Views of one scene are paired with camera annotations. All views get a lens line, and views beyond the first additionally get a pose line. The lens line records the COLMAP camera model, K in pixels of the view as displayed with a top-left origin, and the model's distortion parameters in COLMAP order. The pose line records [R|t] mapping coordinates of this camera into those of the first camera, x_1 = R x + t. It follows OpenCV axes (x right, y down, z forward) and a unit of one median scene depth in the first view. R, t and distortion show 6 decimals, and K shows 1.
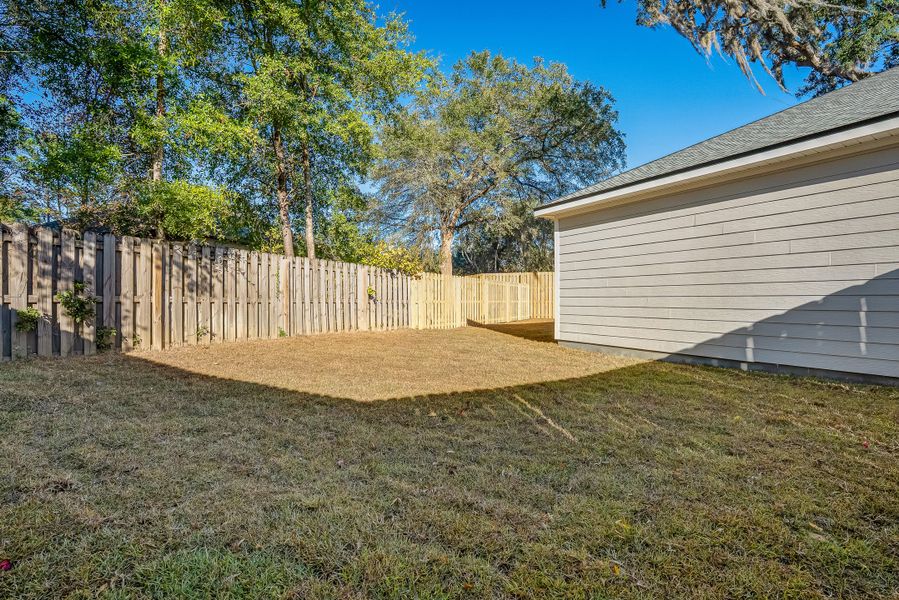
lens RADIAL K [[384.1, 0, 450.3], [0, 384.1, 294.0], [0, 0, 1]] dist [-0.002120, -0.000083]
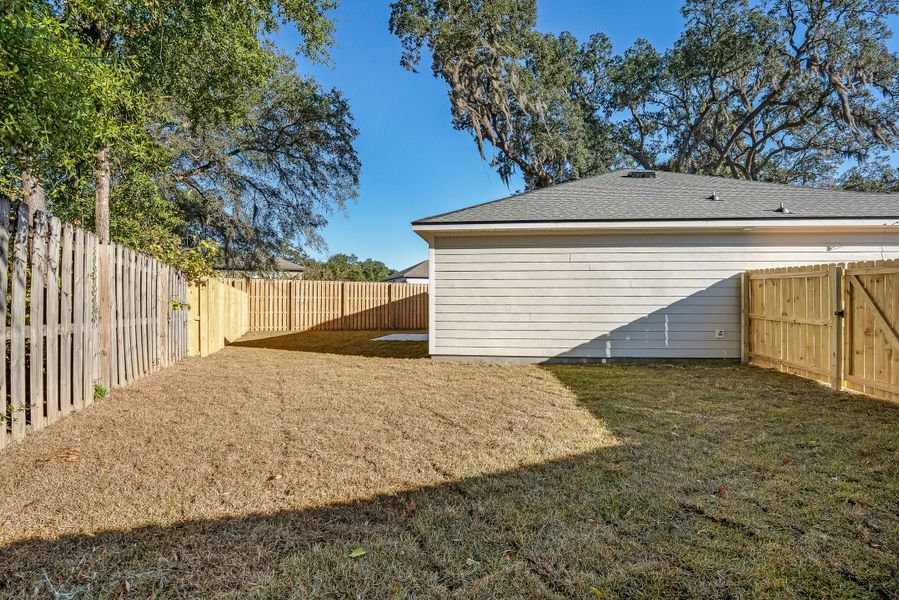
lens RADIAL K [[395.2, 0, 443.9], [0, 395.2, 304.1], [0, 0, 1]] dist [-0.000004, -0.000021]
pose [[0.646196, 0.006501, 0.763144, -0.635108], [-0.012128, 0.999925, 0.001752, -0.020940], [-0.763075, -0.010387, 0.646226, 0.381899]]
